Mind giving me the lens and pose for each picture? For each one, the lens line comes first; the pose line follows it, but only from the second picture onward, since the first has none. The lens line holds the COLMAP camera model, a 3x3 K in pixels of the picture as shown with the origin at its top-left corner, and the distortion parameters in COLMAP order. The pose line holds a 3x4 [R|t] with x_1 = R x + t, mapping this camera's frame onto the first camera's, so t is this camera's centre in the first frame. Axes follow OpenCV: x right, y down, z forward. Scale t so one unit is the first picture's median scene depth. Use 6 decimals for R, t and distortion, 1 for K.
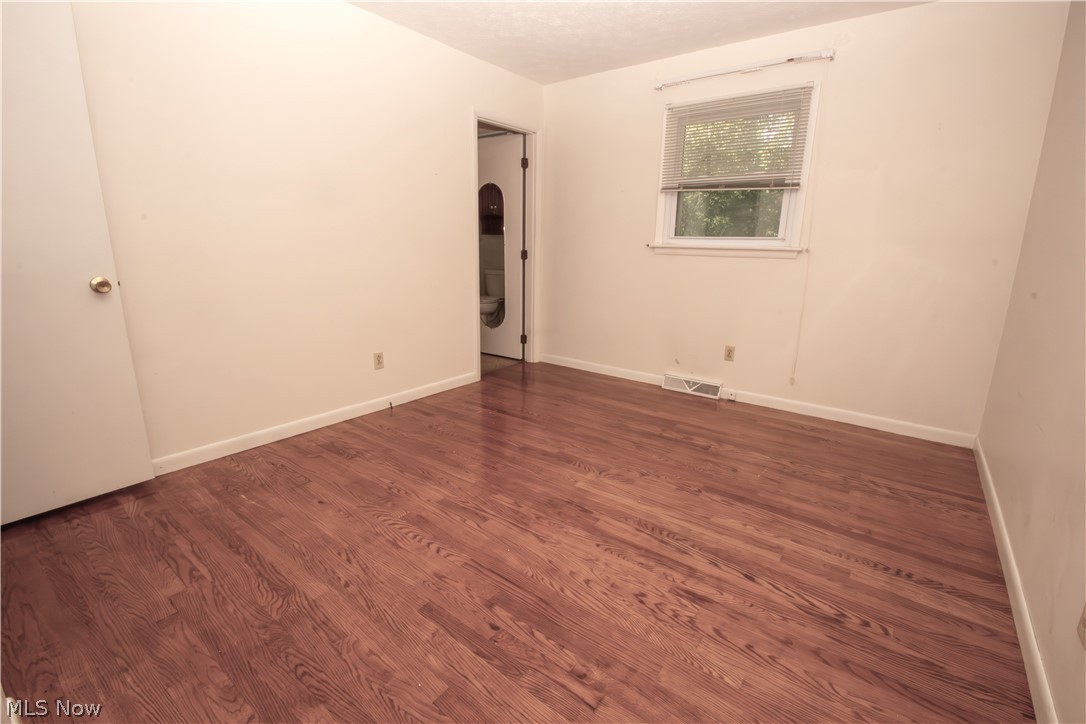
lens RADIAL K [[475.4, 0, 546.2], [0, 475.4, 365.7], [0, 0, 1]] dist [-0.016280, -0.006113]
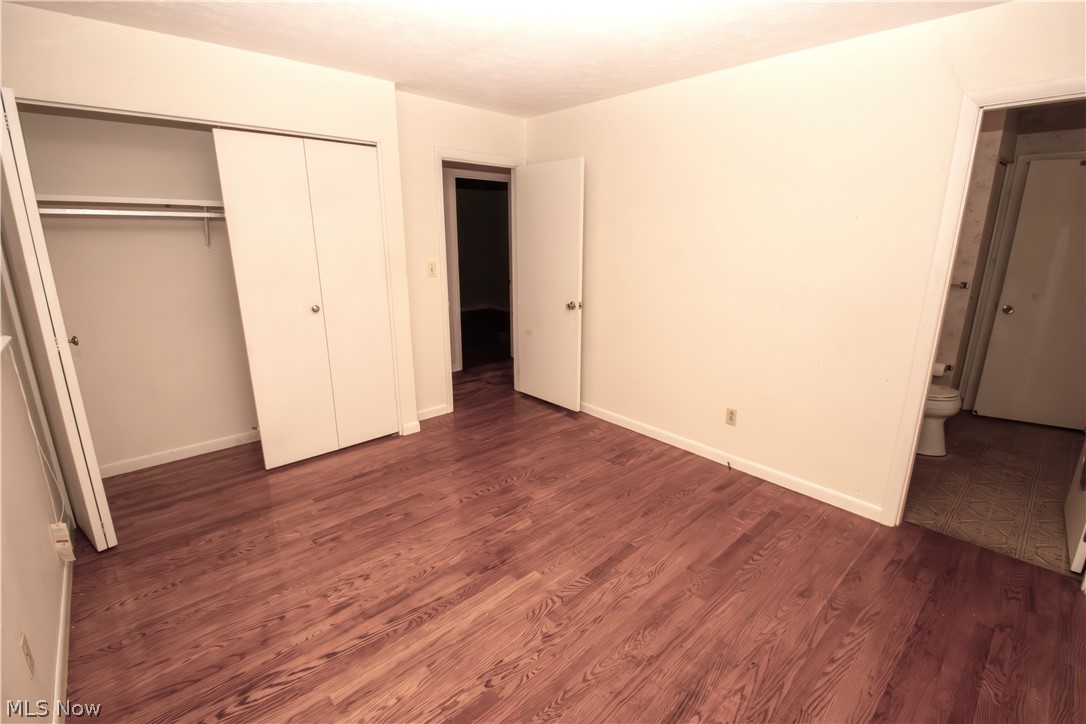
lens RADIAL K [[475.4, 0, 543.7], [0, 475.4, 355.1], [0, 0, 1]] dist [-0.016280, -0.006113]
pose [[-0.173118, 0.230764, -0.957485, 1.093198], [-0.259442, 0.927144, 0.270360, -0.518548], [0.950116, 0.295215, -0.100635, 1.247440]]
